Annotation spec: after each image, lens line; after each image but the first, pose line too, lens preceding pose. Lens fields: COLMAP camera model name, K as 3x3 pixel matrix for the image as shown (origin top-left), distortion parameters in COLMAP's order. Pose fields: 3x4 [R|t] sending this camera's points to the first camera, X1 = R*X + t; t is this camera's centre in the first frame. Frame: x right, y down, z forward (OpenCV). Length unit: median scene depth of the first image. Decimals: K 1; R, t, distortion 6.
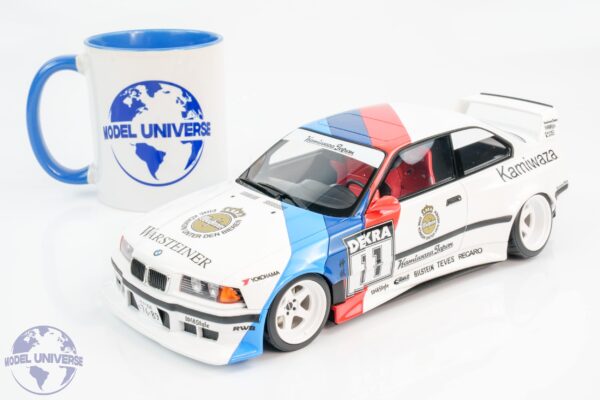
lens RADIAL K [[913.3, 0, 297.2], [0, 913.3, 199.5], [0, 0, 1]] dist [0.090729, 0.000000]
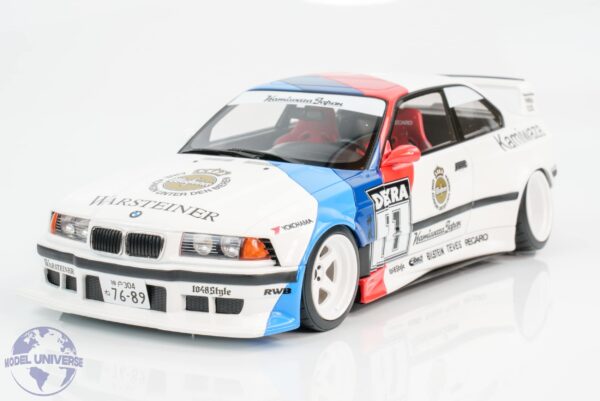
lens RADIAL K [[1370.6, 0, 299.6], [0, 1370.6, 200.5], [0, 0, 1]] dist [0.159280, 0.000000]
pose [[0.957543, -0.028941, 0.286835, -0.325740], [0.075498, 0.985398, -0.152612, 0.215325], [-0.278230, 0.167788, 0.945746, -0.089283]]
